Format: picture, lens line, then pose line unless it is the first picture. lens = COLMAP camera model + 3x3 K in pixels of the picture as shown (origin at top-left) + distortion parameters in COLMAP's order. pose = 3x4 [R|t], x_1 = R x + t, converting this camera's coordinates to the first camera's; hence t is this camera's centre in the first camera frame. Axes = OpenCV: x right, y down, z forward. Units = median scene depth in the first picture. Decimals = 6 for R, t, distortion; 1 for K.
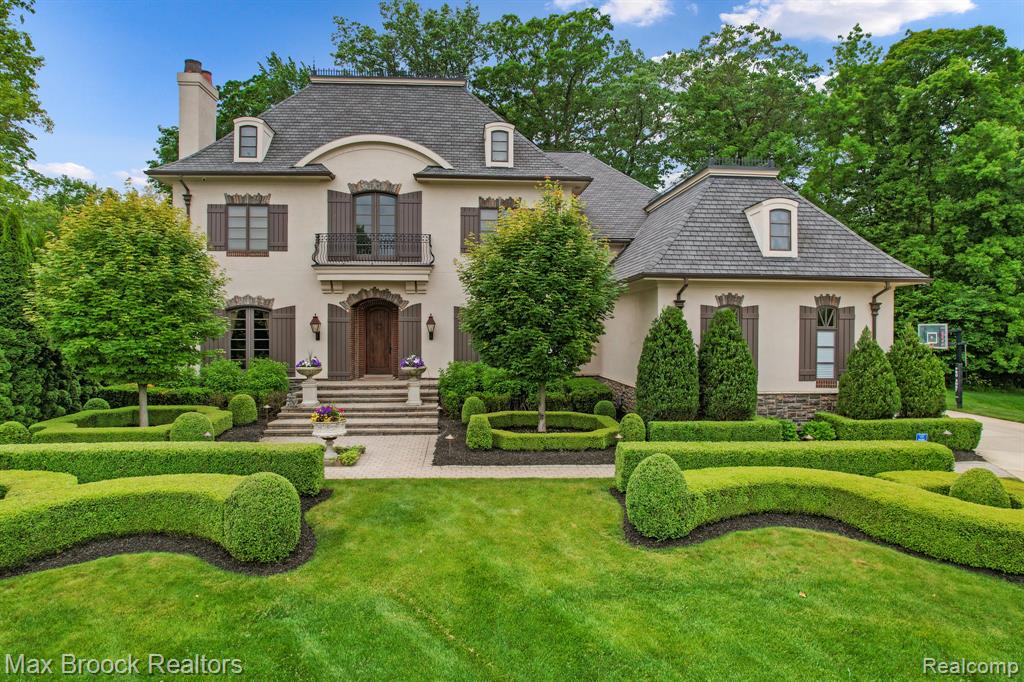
lens RADIAL K [[675.8, 0, 516.2], [0, 675.8, 318.9], [0, 0, 1]] dist [-0.068894, 0.059830]
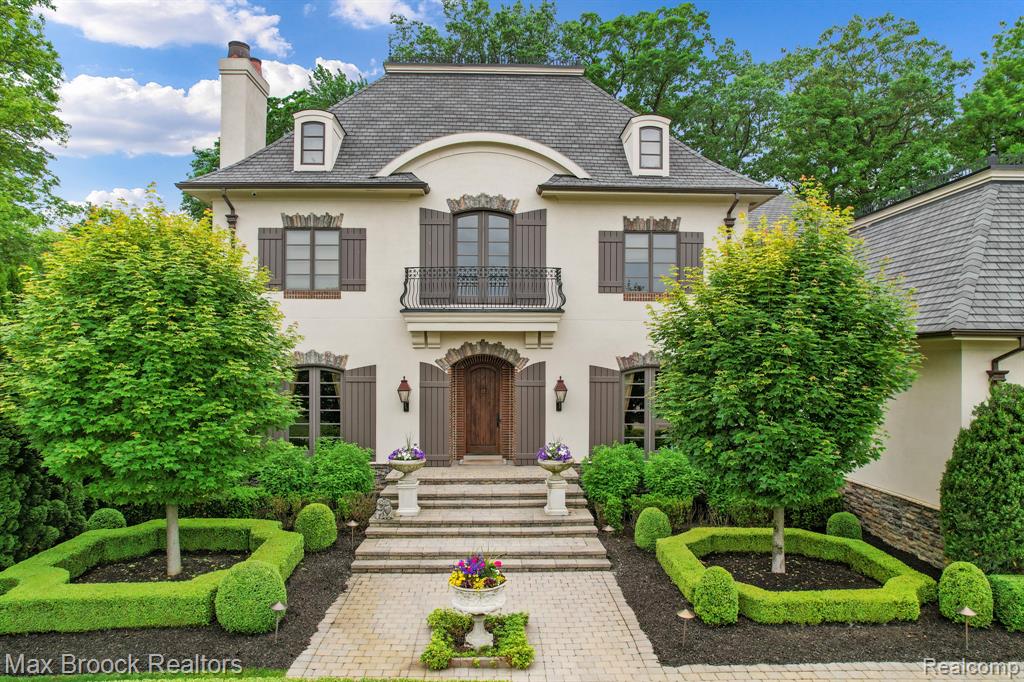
lens RADIAL K [[675.8, 0, 509.8], [0, 675.8, 342.8], [0, 0, 1]] dist [-0.068894, 0.059830]
pose [[0.999006, 0.000268, -0.044570, -0.150621], [-0.000678, 0.999958, -0.009164, -0.037513], [0.044565, 0.009185, 0.998964, 0.270190]]
